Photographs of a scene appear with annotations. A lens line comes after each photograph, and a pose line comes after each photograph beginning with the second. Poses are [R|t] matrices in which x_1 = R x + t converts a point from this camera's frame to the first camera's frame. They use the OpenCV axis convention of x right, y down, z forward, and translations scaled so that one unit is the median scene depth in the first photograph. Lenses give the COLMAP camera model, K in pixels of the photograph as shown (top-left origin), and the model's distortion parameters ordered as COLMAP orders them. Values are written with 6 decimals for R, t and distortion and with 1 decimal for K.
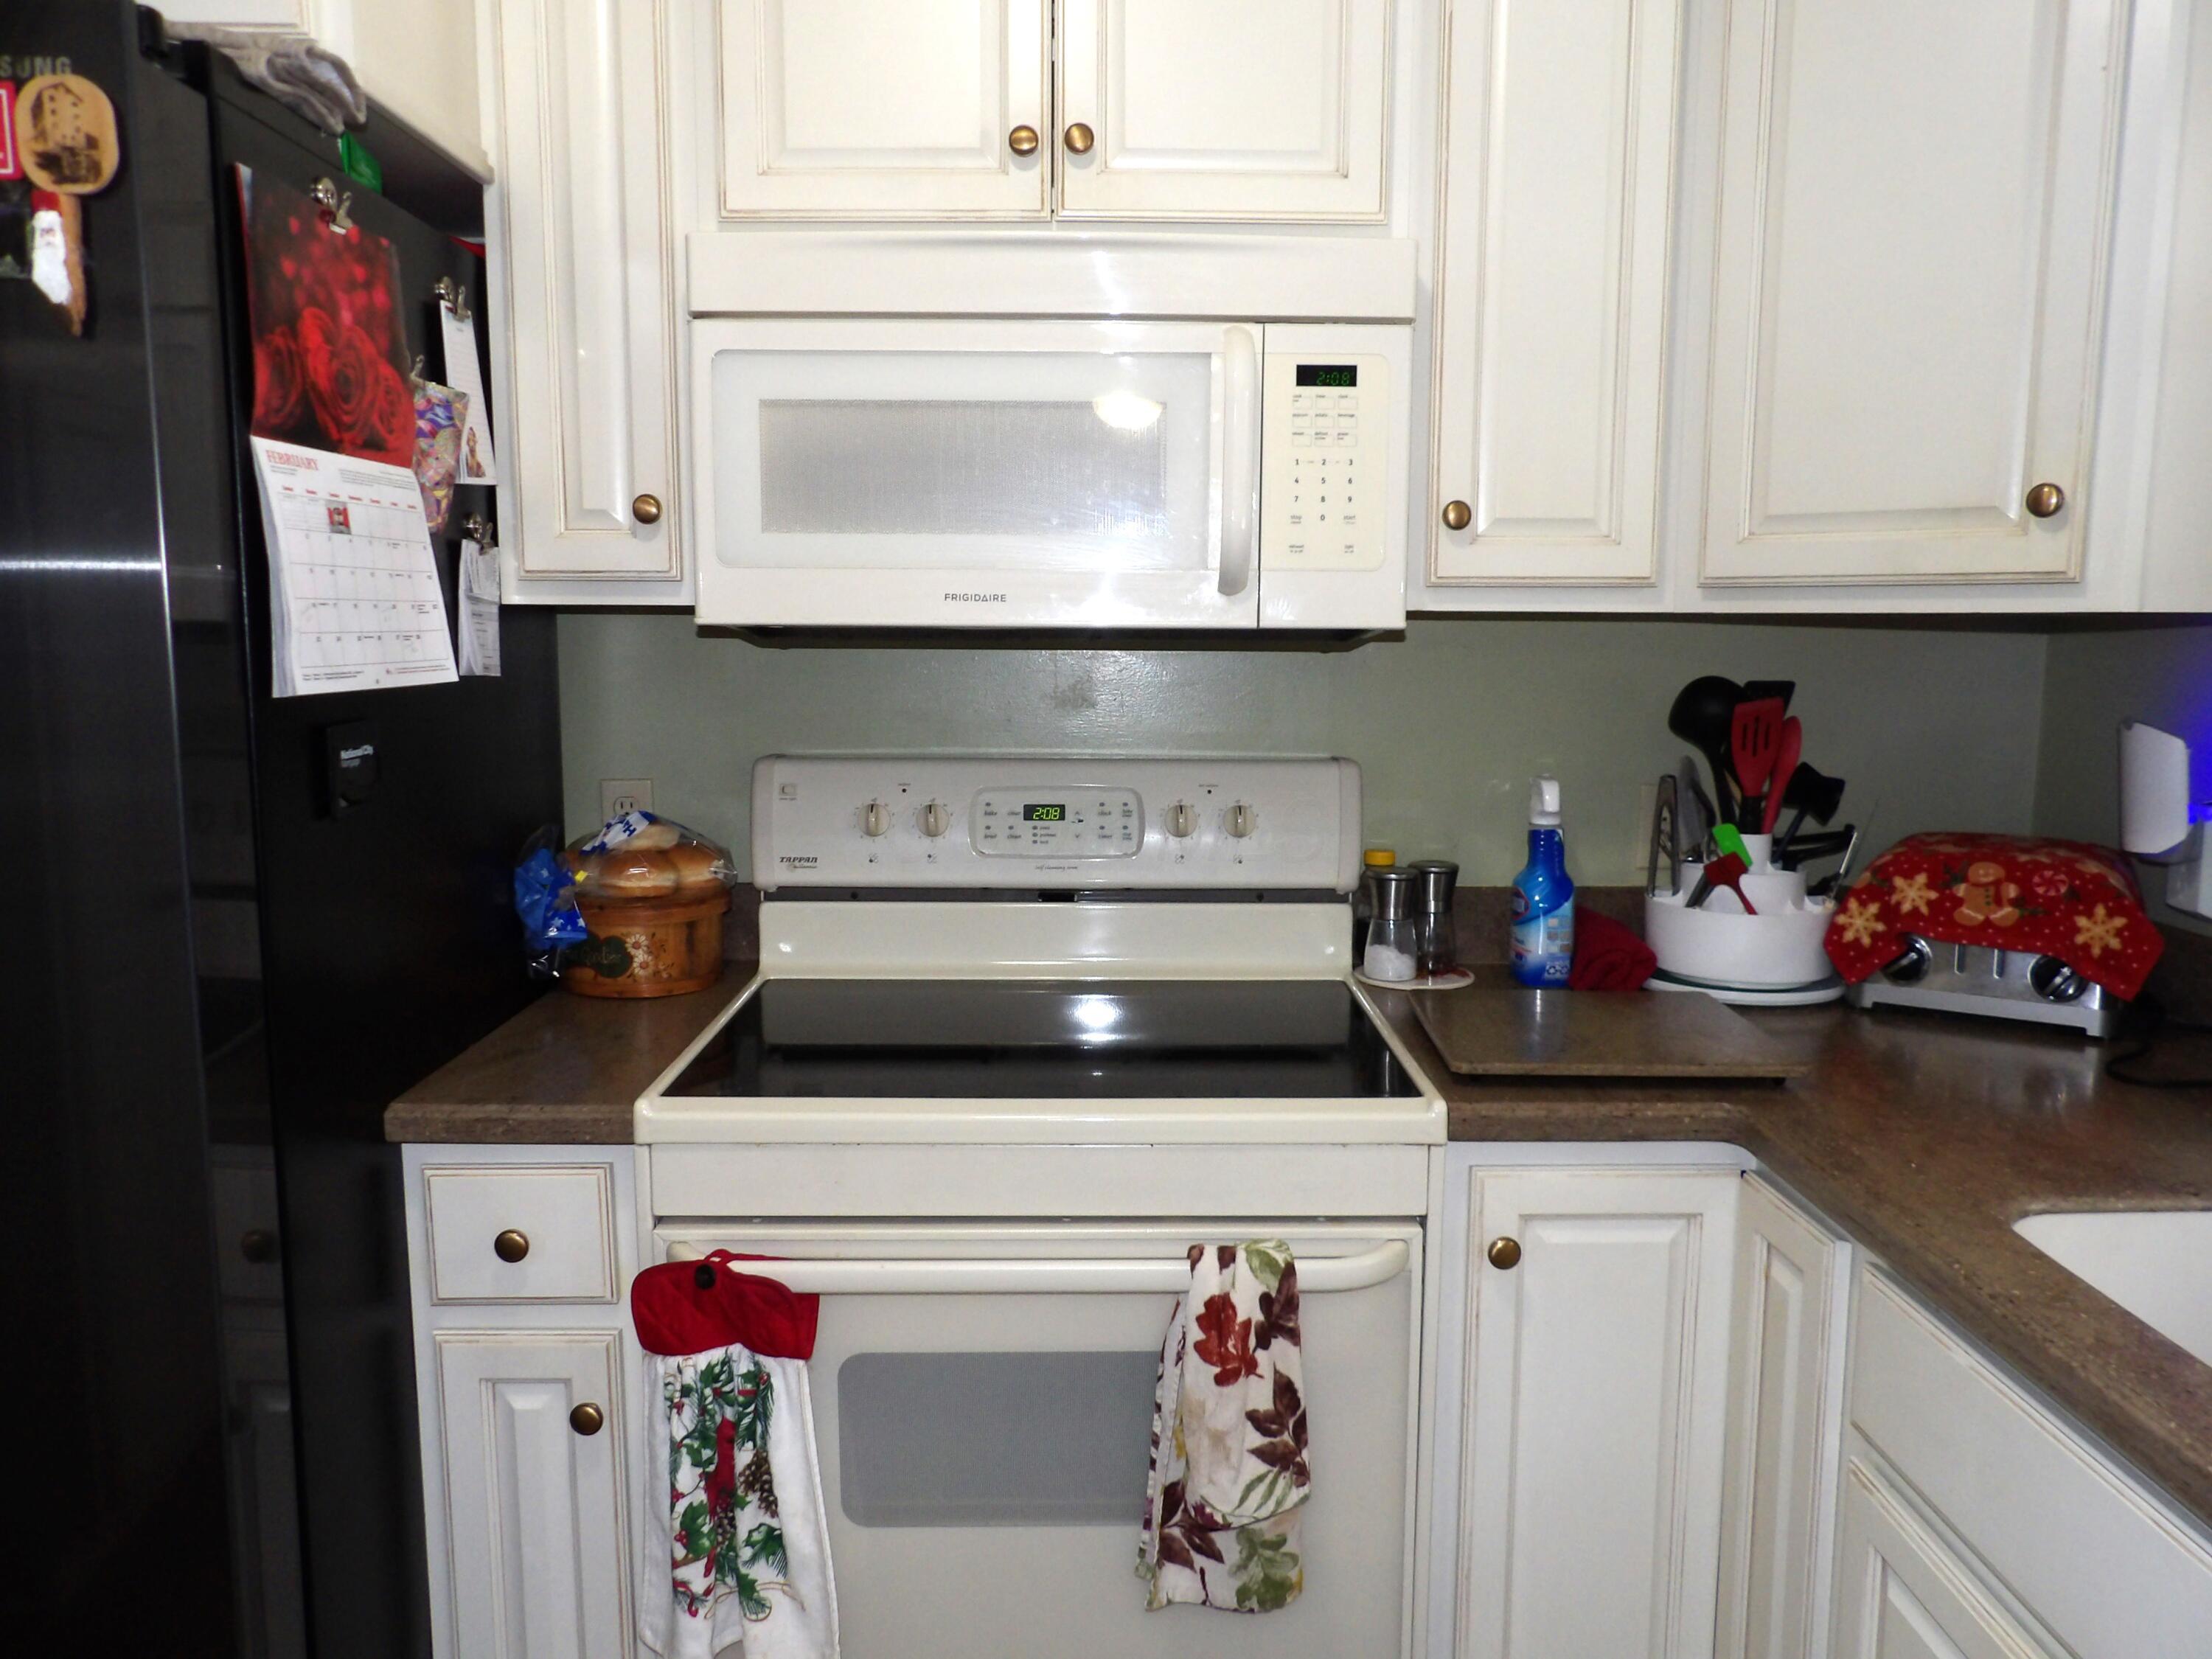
lens RADIAL K [[1594.9, 0, 1117.1], [0, 1594.9, 834.7], [0, 0, 1]] dist [-0.033054, 0.036964]
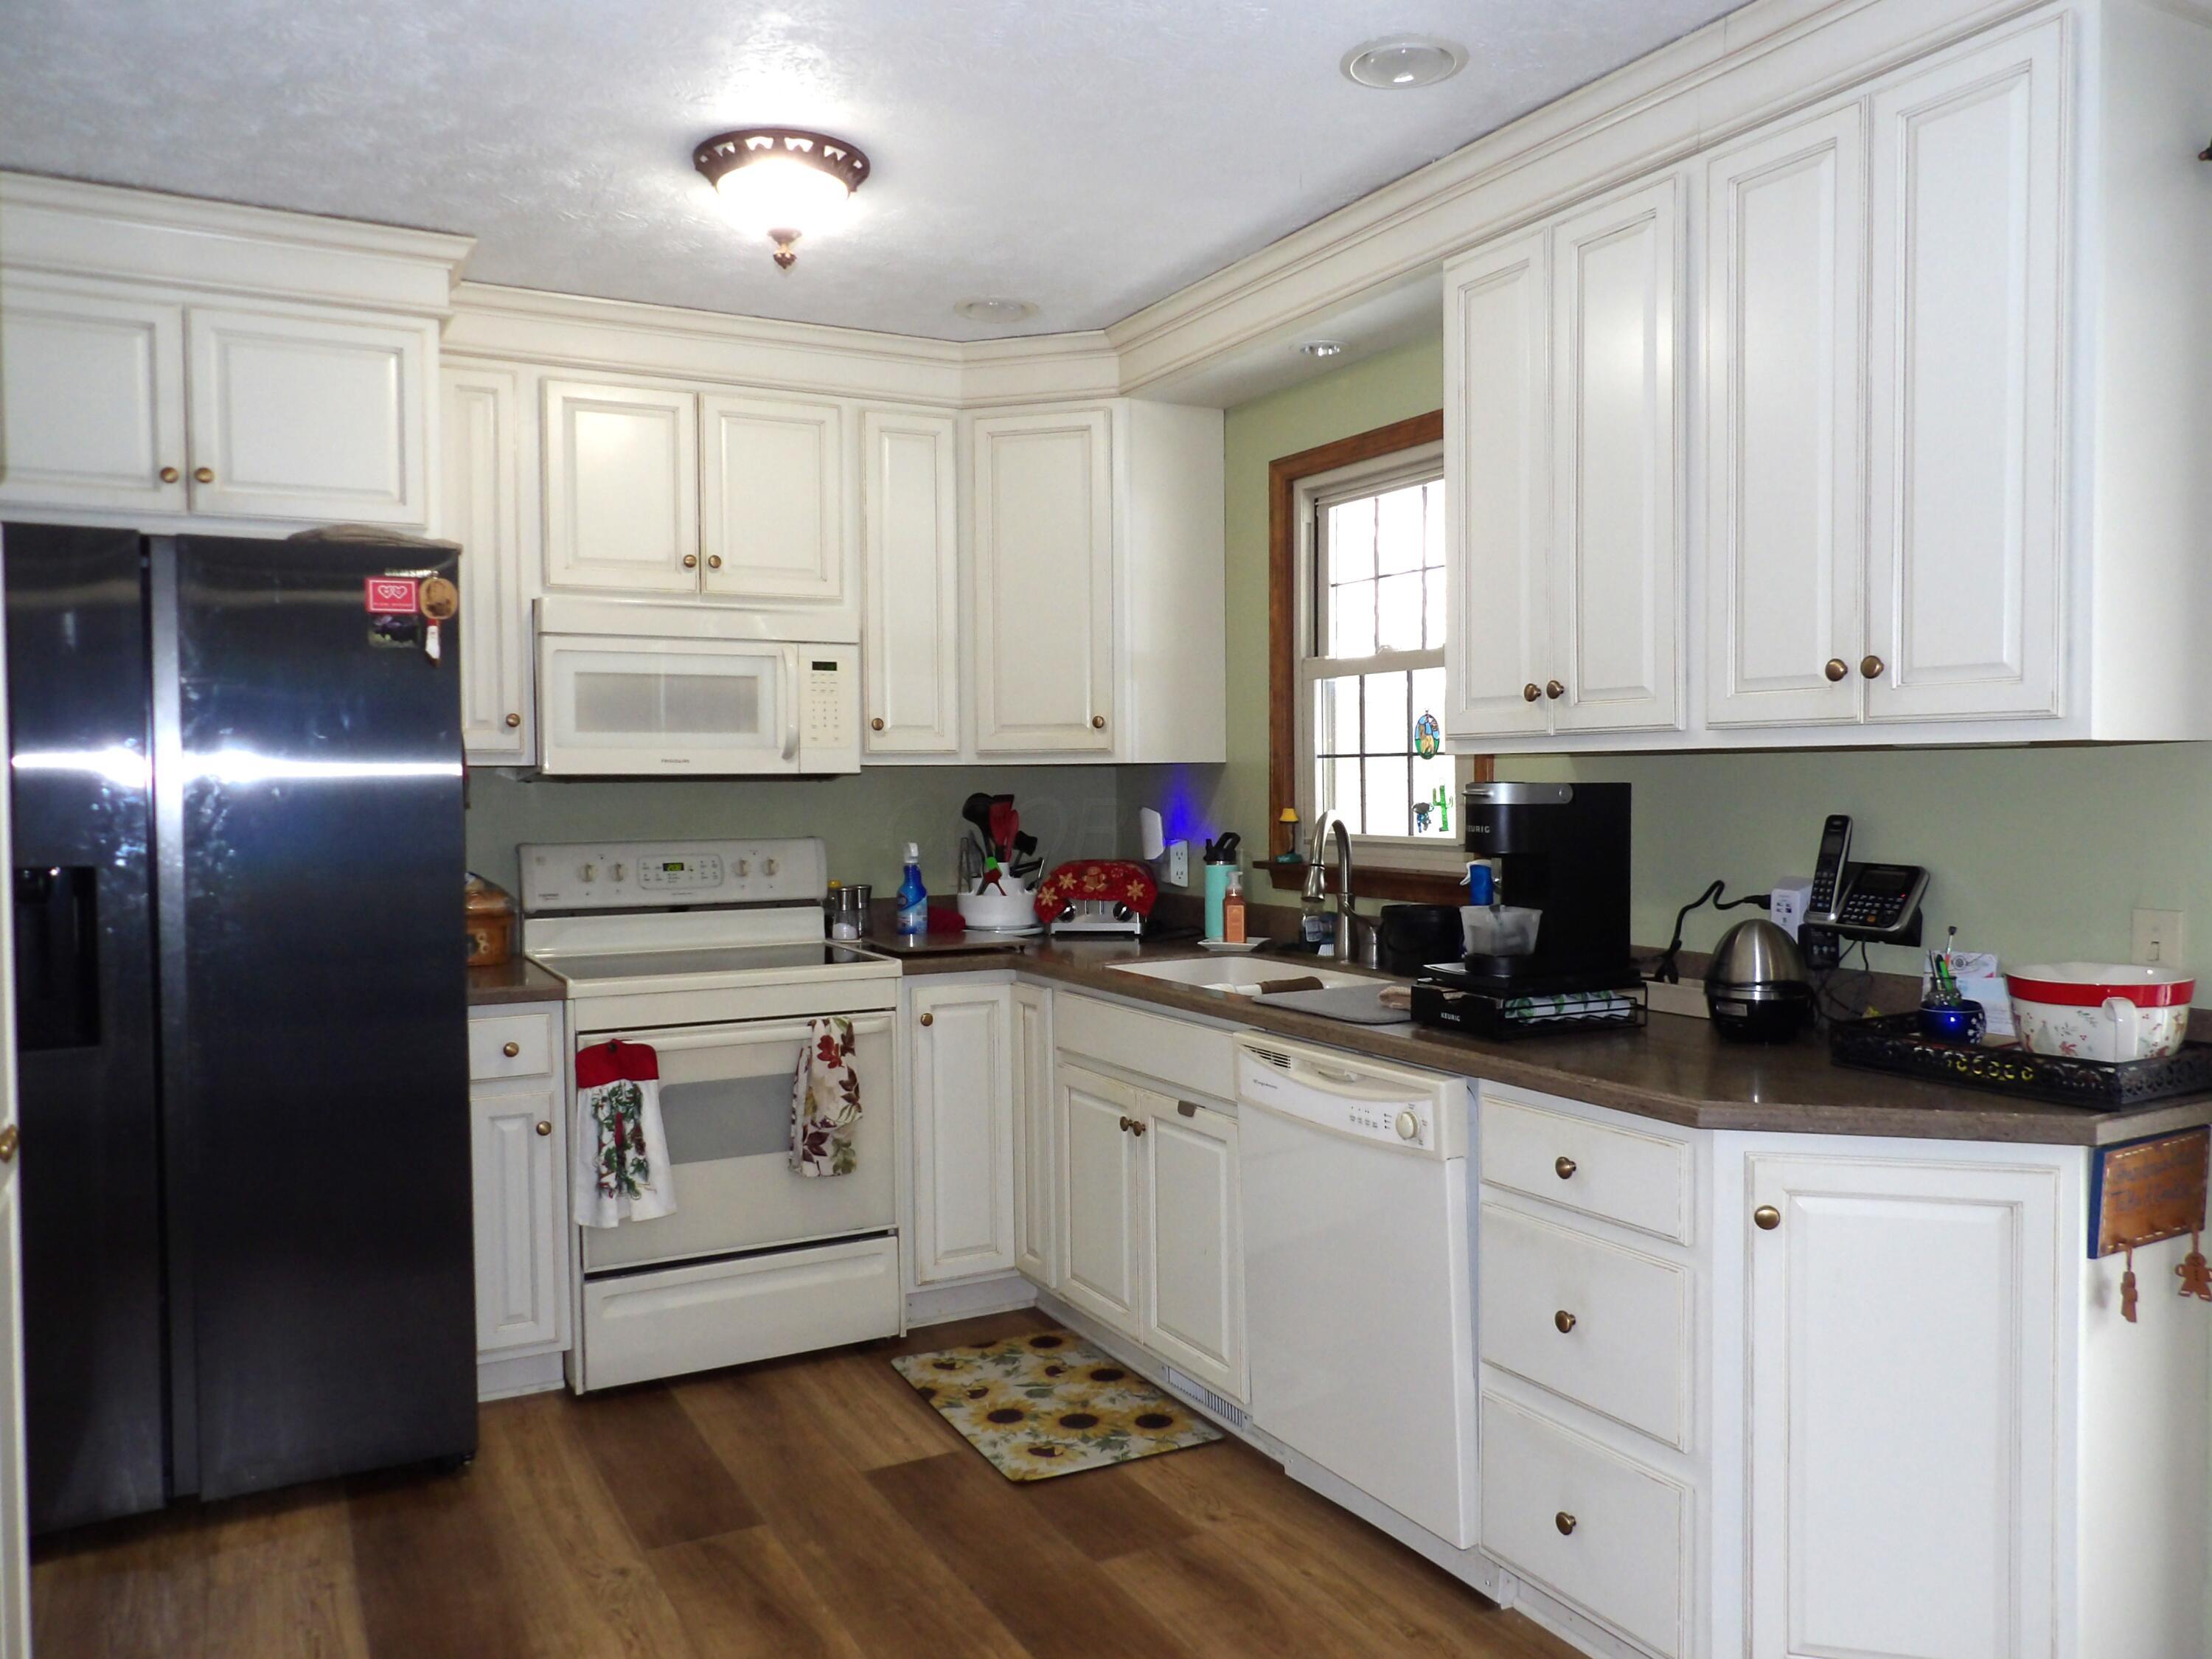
lens RADIAL K [[1594.9, 0, 1104.7], [0, 1594.9, 827.2], [0, 0, 1]] dist [-0.033054, 0.036964]
pose [[0.888720, -0.026023, 0.457710, -0.572632], [0.071617, 0.994011, -0.082541, 0.167794], [-0.452821, 0.106136, 0.885262, -1.220166]]
